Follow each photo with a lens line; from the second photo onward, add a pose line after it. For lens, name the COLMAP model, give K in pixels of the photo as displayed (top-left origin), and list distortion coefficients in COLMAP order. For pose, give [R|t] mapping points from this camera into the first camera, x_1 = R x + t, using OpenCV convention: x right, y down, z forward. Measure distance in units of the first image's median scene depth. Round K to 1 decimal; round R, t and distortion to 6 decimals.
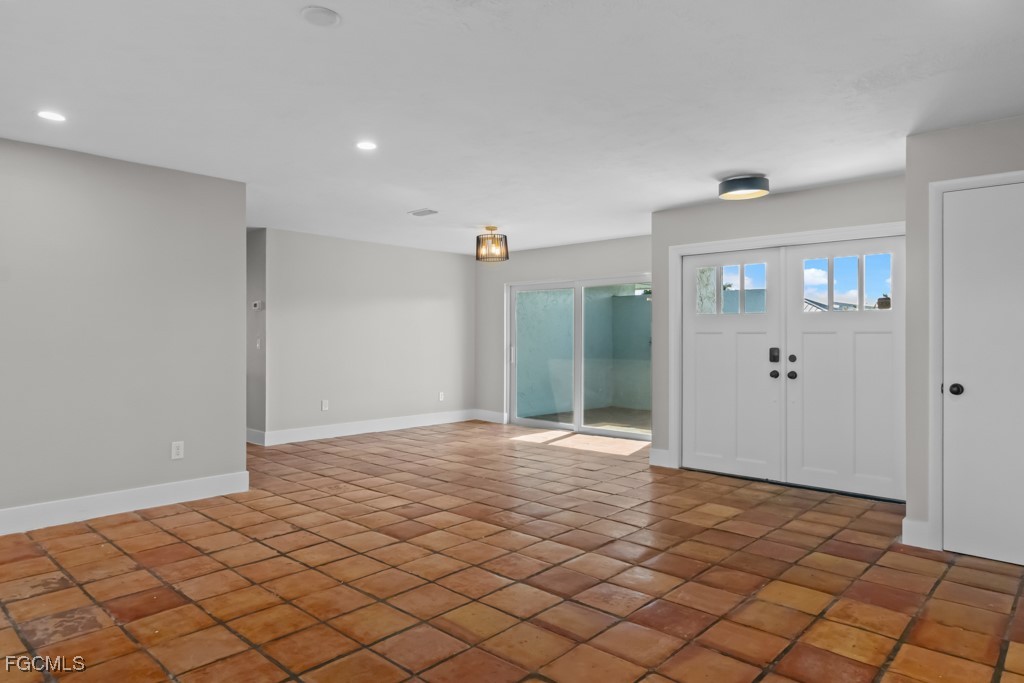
lens RADIAL K [[632.6, 0, 492.4], [0, 632.6, 338.1], [0, 0, 1]] dist [-0.004910, -0.001368]
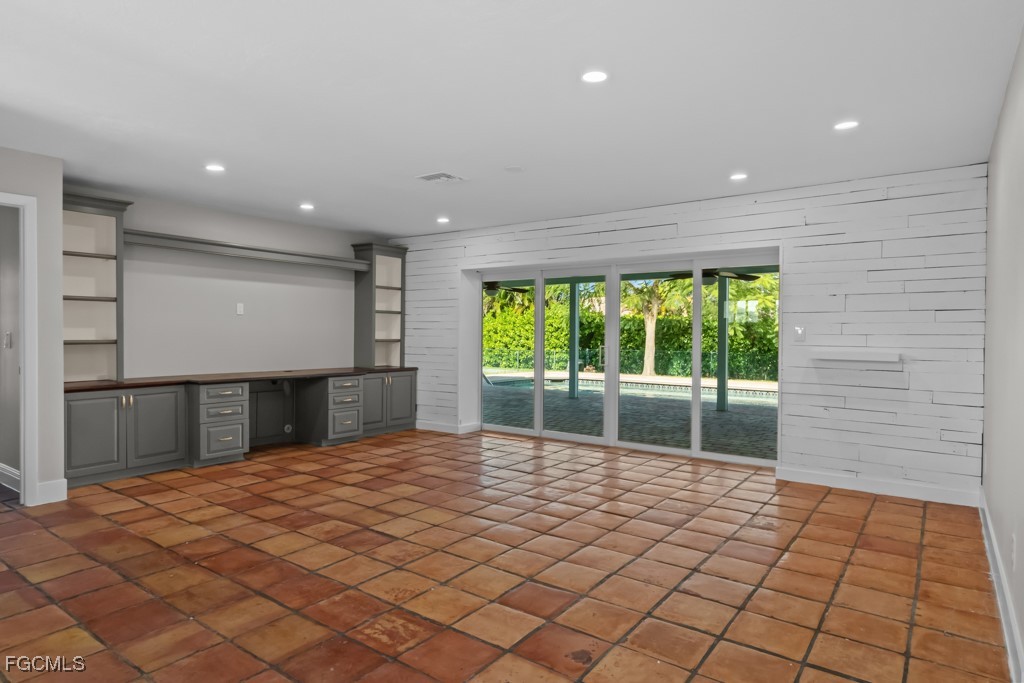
lens RADIAL K [[597.3, 0, 495.4], [0, 597.3, 339.6], [0, 0, 1]] dist [0.006503, 0.000744]
pose [[-0.993823, -0.008419, -0.110653, -0.007804], [-0.010533, 0.999773, 0.018534, -0.007378], [0.110472, 0.019585, -0.993686, 1.867989]]
